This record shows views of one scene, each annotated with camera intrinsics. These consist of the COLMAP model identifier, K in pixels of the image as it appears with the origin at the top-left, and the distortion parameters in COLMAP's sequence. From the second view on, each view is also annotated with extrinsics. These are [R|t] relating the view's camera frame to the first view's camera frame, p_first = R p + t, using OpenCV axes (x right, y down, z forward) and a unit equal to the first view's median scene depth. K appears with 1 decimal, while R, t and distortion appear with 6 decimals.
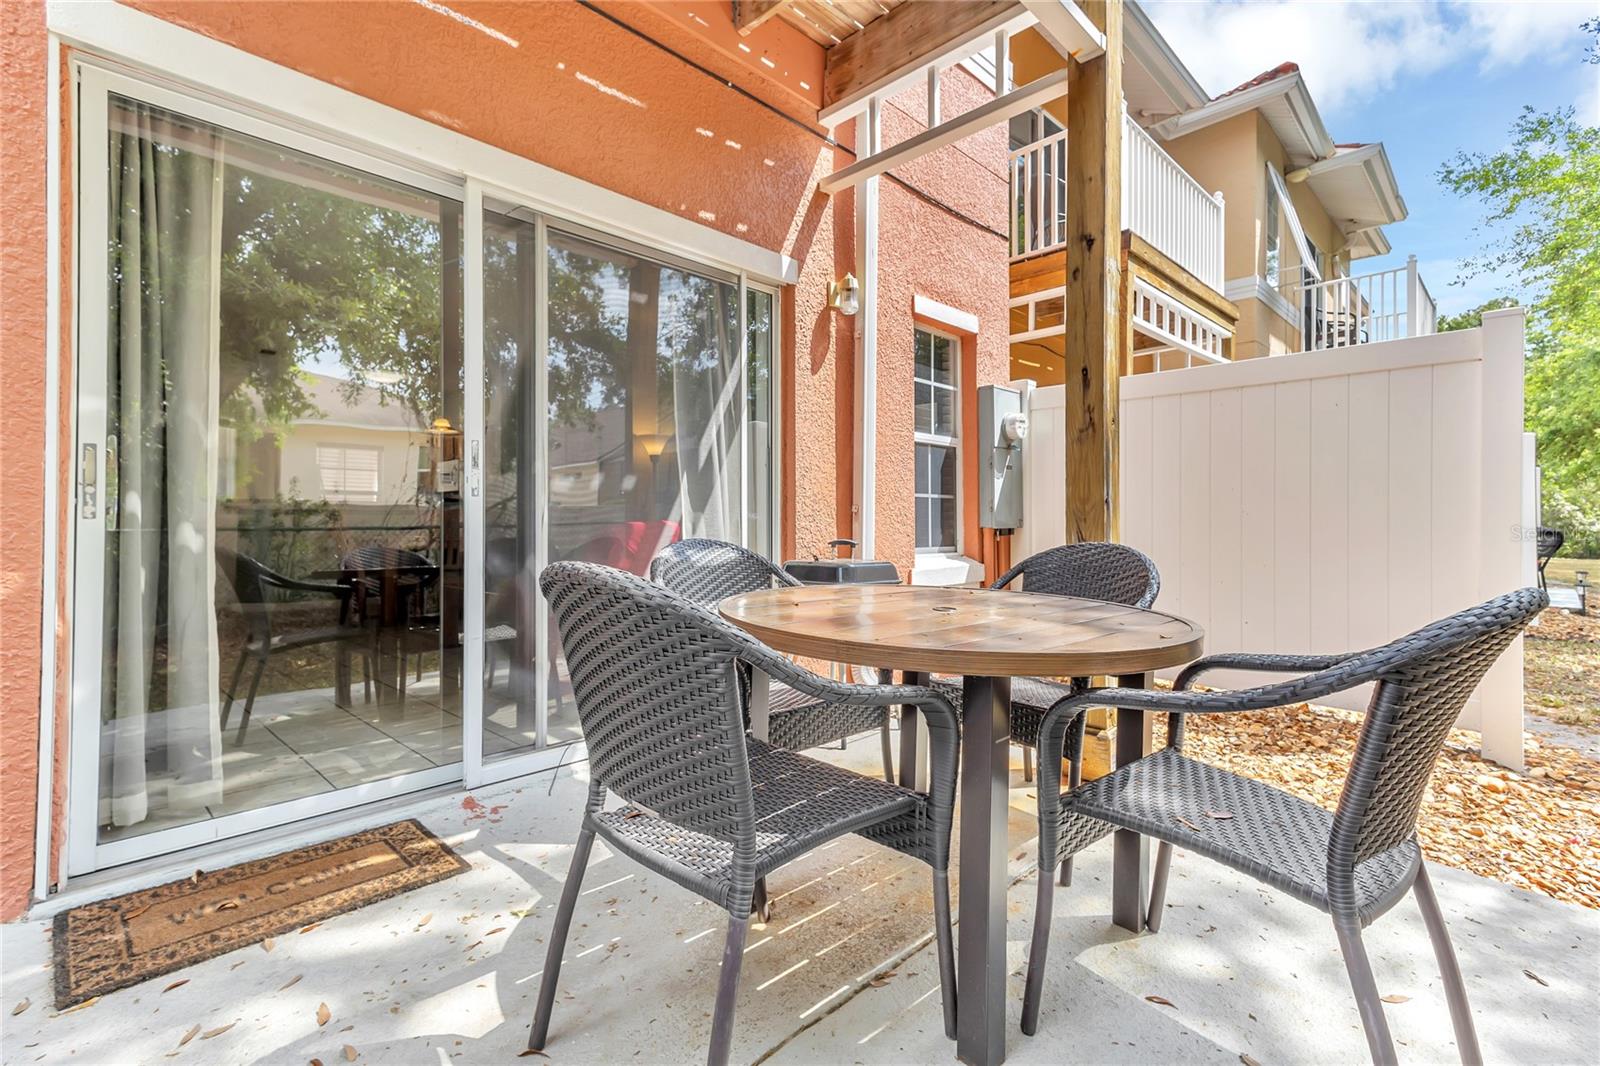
lens RADIAL K [[737.3, 0, 796.8], [0, 737.3, 521.7], [0, 0, 1]] dist [0.027771, -0.001378]
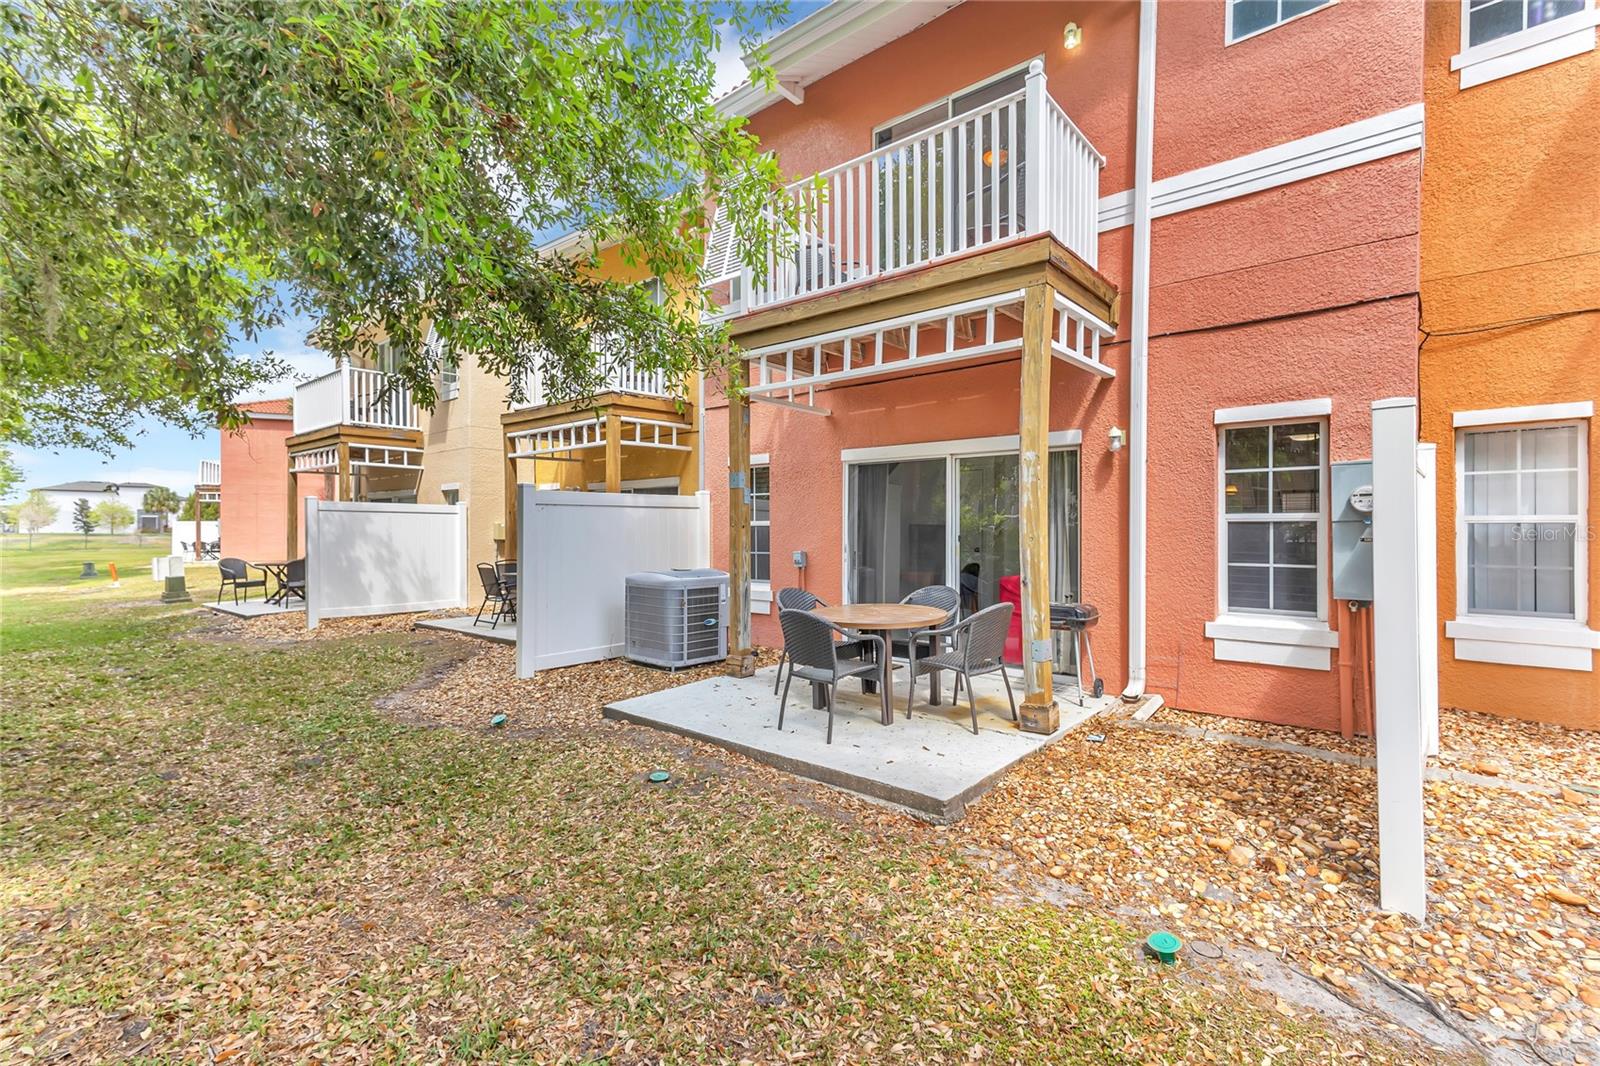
lens RADIAL K [[737.3, 0, 796.7], [0, 737.3, 532.2], [0, 0, 1]] dist [0.027771, -0.001378]
pose [[0.084874, 0.002631, -0.996388, 1.525056], [0.010829, 0.999935, 0.003563, -0.118459], [0.996333, -0.011092, 0.084840, 0.178427]]
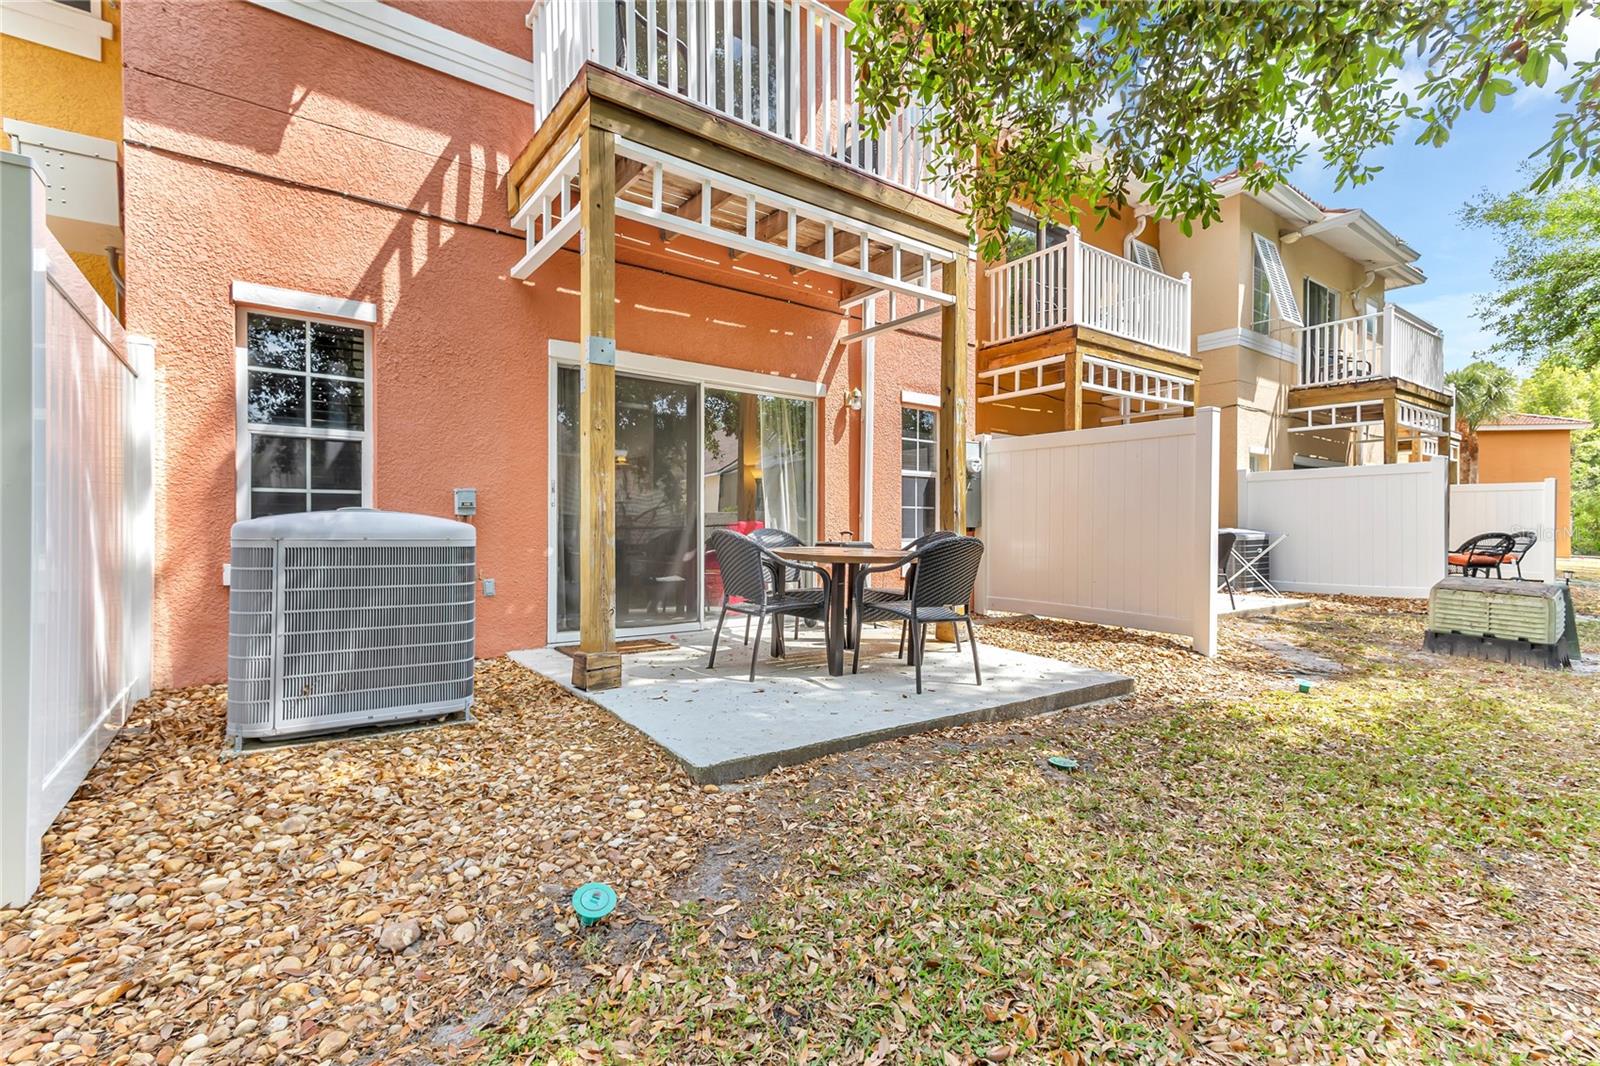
lens RADIAL K [[737.3, 0, 804.6], [0, 737.3, 530.9], [0, 0, 1]] dist [0.027771, -0.001378]
pose [[0.989318, 0.011179, -0.145343, 0.206931], [-0.009365, 0.999870, 0.013160, -0.002528], [0.145471, -0.011659, 0.989294, -0.809279]]
